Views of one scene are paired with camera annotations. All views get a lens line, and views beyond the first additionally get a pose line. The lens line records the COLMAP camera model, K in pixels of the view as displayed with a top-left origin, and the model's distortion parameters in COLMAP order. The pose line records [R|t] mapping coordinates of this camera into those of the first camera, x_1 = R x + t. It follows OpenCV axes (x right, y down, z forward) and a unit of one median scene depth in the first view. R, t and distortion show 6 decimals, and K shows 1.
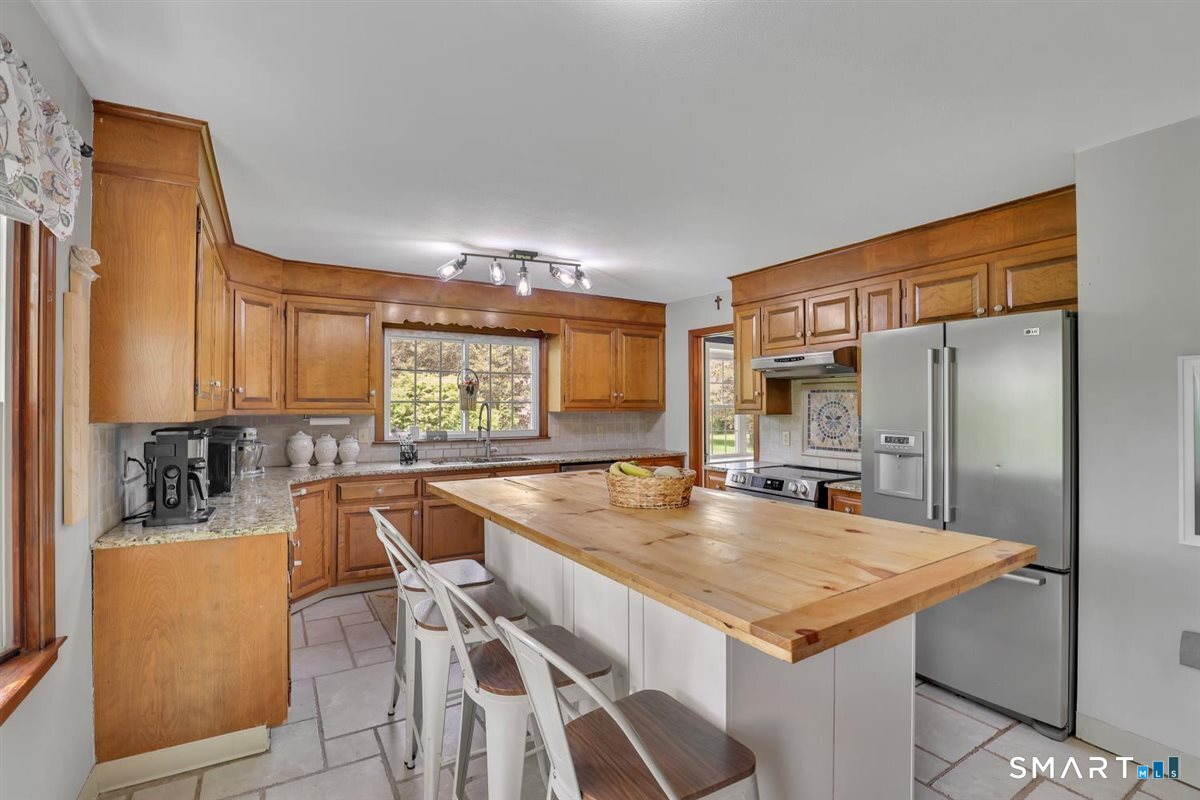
lens RADIAL K [[548.2, 0, 591.1], [0, 548.2, 401.4], [0, 0, 1]] dist [-0.026918, 0.000382]
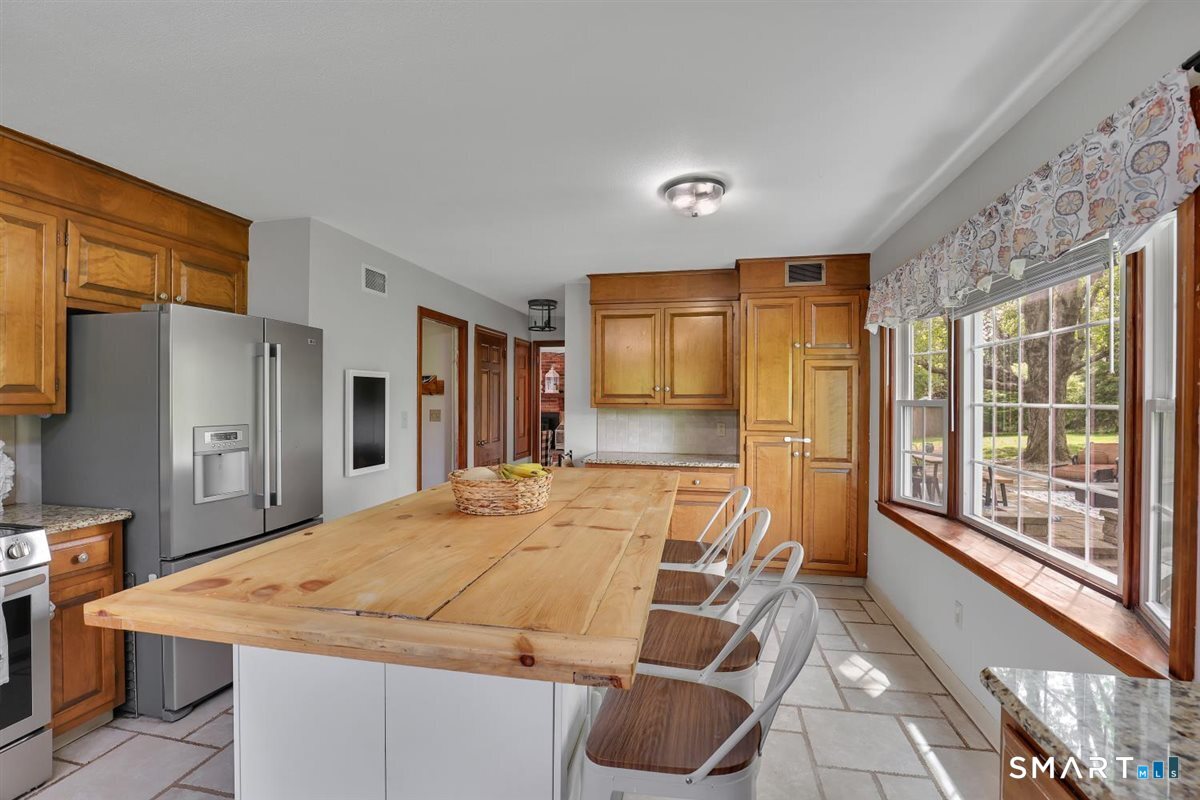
lens RADIAL K [[548.2, 0, 598.7], [0, 548.2, 401.6], [0, 0, 1]] dist [-0.026918, 0.000382]
pose [[-0.757292, -0.006409, 0.653045, -0.298822], [-0.007224, 0.999973, 0.001437, 0.003336], [-0.653036, -0.003630, -0.757318, 0.803790]]
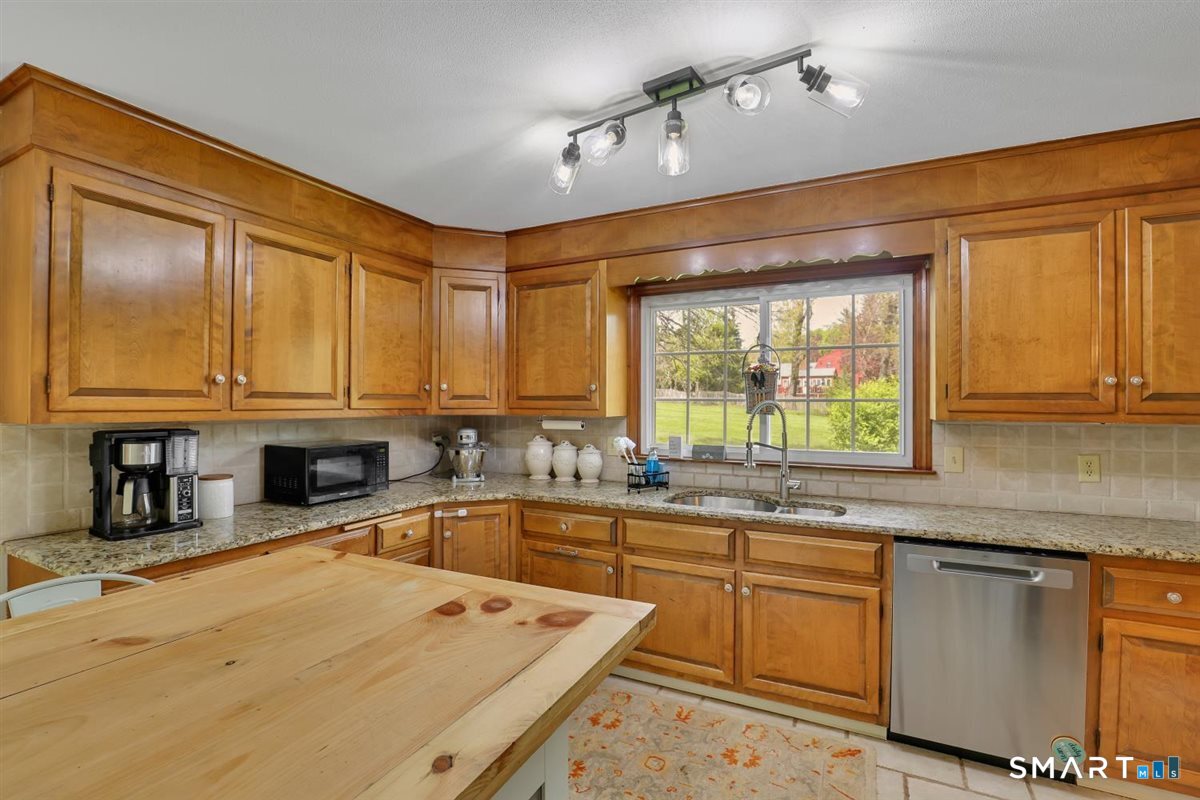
lens RADIAL K [[548.2, 0, 592.3], [0, 548.2, 401.9], [0, 0, 1]] dist [-0.026918, 0.000382]
pose [[0.538021, 0.000546, -0.842932, 0.210854], [0.002883, 0.999993, 0.002488, 0.001714], [0.842927, -0.003769, 0.538015, 0.618693]]
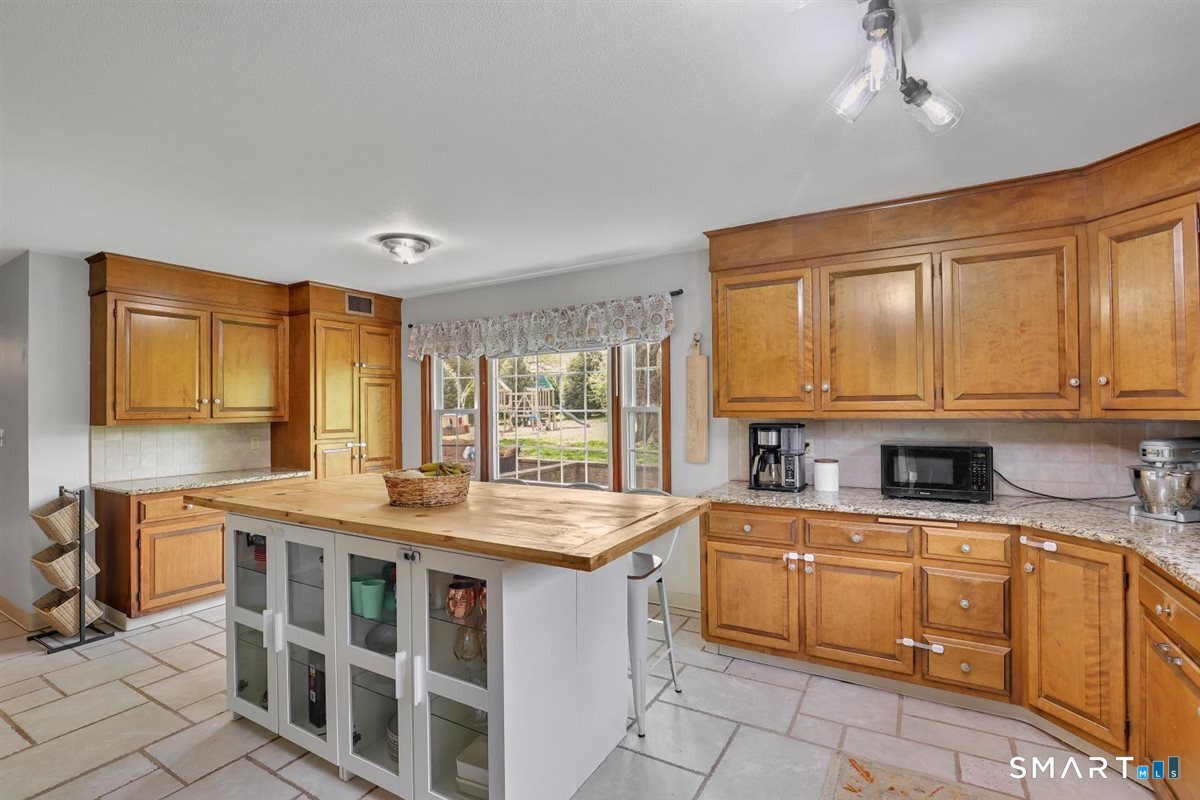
lens RADIAL K [[548.2, 0, 604.6], [0, 548.2, 403.1], [0, 0, 1]] dist [-0.026918, 0.000382]
pose [[-0.869108, 0.006411, -0.494580, 0.170088], [0.014703, 0.999809, -0.012877, 0.005050], [0.494403, -0.018463, -0.869037, 1.084514]]
